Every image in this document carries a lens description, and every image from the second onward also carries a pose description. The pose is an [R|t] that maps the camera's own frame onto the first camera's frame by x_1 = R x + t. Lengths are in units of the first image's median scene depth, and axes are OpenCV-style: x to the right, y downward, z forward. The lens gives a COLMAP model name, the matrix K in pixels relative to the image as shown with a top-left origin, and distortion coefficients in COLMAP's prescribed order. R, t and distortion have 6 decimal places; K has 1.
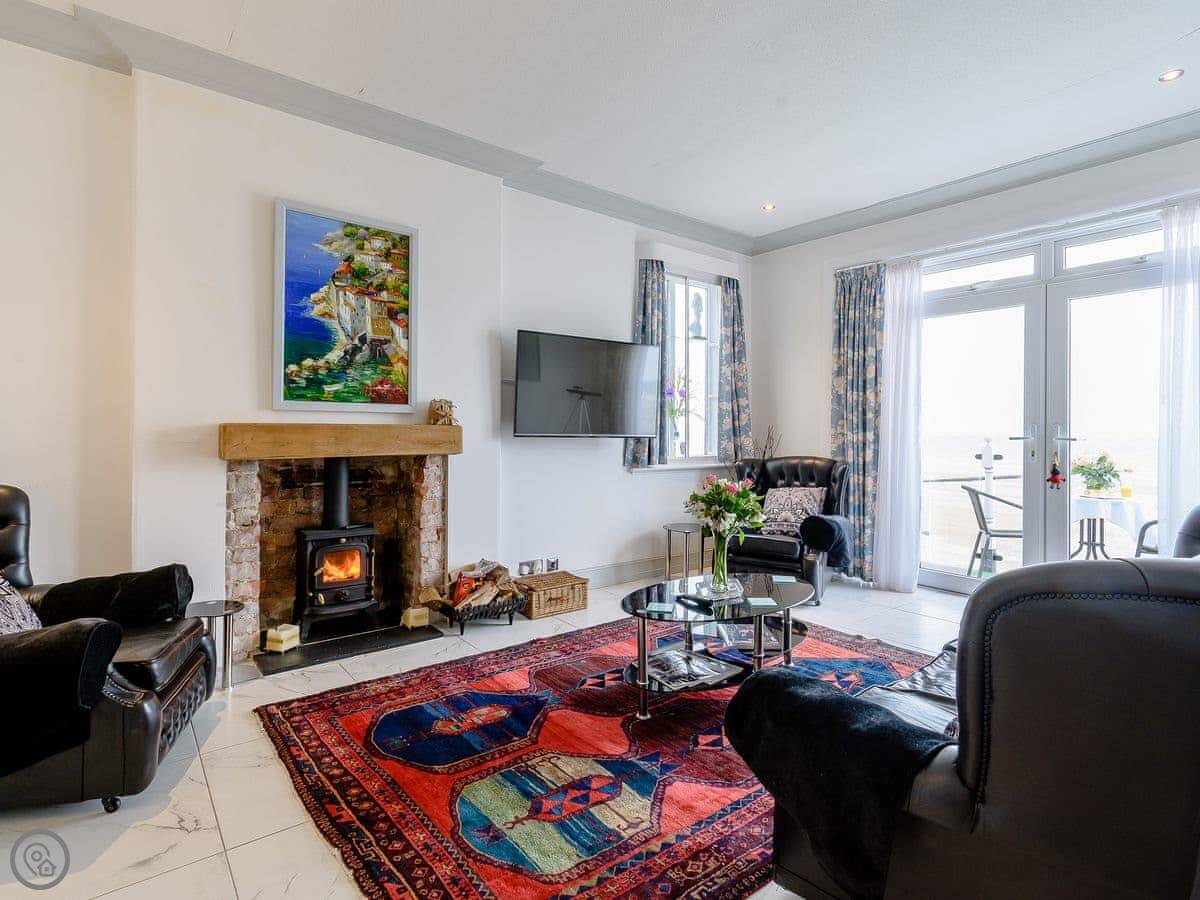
lens RADIAL K [[647.1, 0, 603.4], [0, 647.1, 437.7], [0, 0, 1]] dist [0.005766, 0.000412]
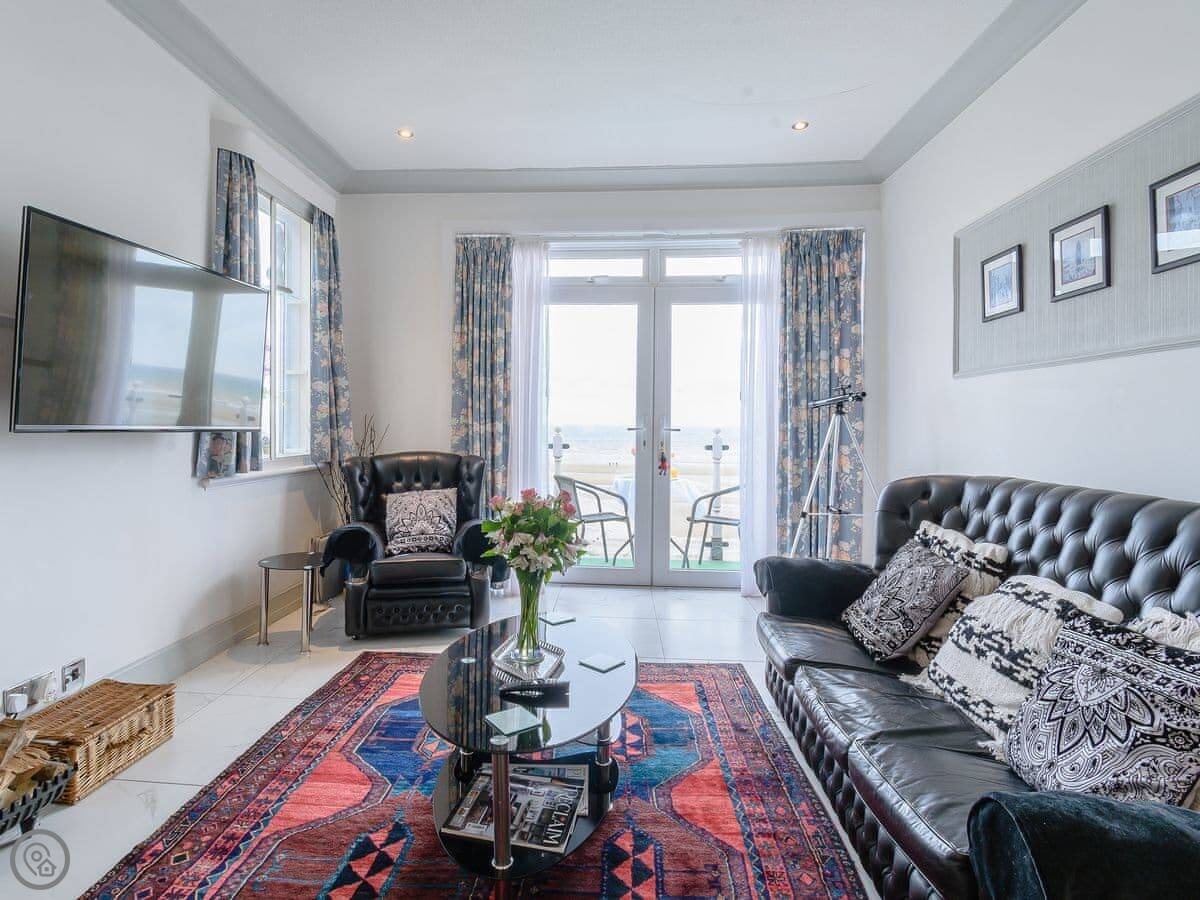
lens RADIAL K [[647.1, 0, 596.2], [0, 647.1, 428.0], [0, 0, 1]] dist [0.005766, 0.000412]
pose [[0.668517, -0.004793, 0.743681, -0.226541], [0.002878, 0.999988, 0.003858, -0.005637], [-0.743691, -0.000439, 0.668523, 0.407853]]
